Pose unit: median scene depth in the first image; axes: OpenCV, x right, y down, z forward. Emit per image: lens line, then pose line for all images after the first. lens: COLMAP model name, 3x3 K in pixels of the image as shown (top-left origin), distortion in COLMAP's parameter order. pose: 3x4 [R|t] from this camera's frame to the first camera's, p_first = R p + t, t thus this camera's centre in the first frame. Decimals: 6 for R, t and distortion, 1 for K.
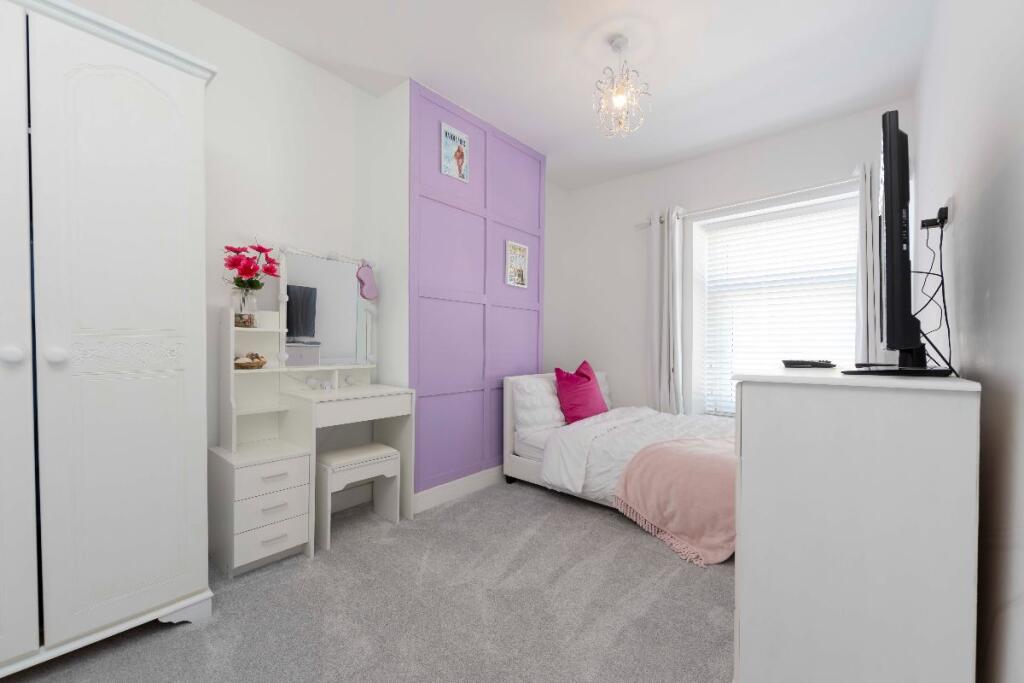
lens RADIAL K [[404.3, 0, 504.2], [0, 404.3, 344.3], [0, 0, 1]] dist [-0.004097, -0.000147]
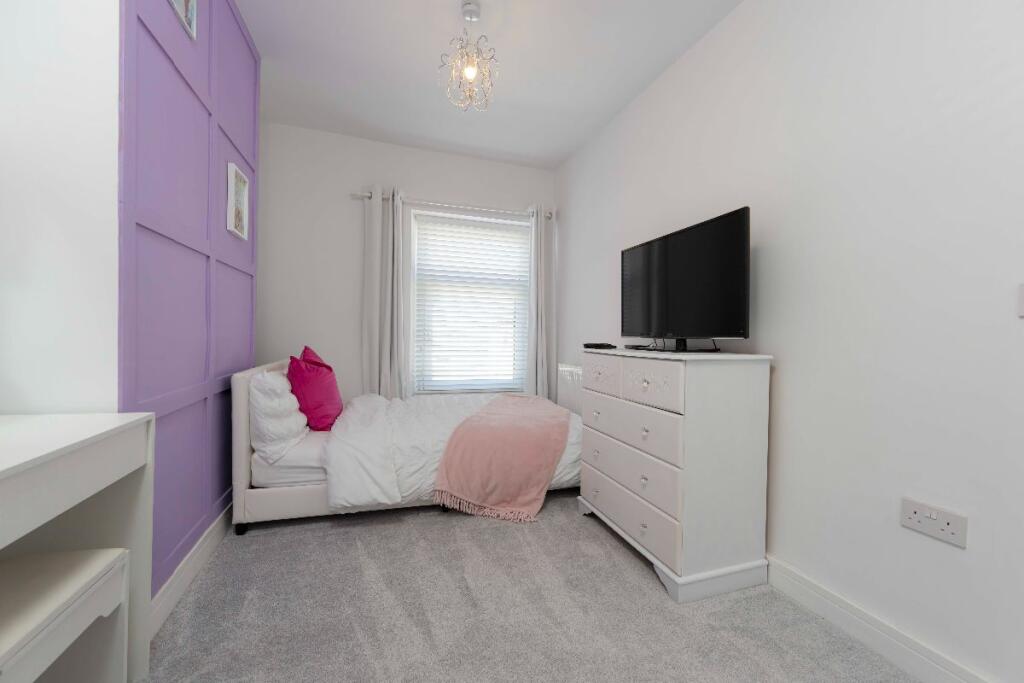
lens RADIAL K [[404.3, 0, 506.4], [0, 404.3, 337.7], [0, 0, 1]] dist [-0.004097, -0.000147]
pose [[0.502049, -0.001947, 0.864837, -0.446244], [-0.022573, 0.999627, 0.015354, 0.003994], [-0.864545, -0.027230, 0.501818, 0.397334]]
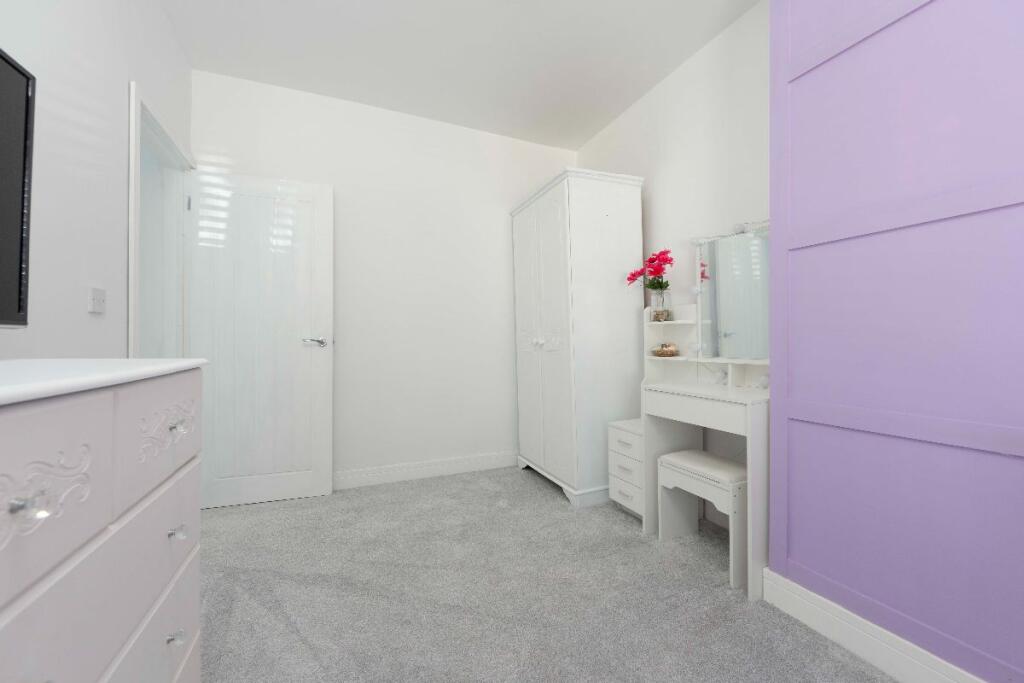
lens RADIAL K [[404.3, 0, 512.4], [0, 404.3, 336.7], [0, 0, 1]] dist [-0.004097, -0.000147]
pose [[-0.425583, -0.014784, -0.904799, 0.546304], [0.004805, 0.999816, -0.018597, 0.019721], [0.904907, -0.012262, -0.425433, 0.959795]]
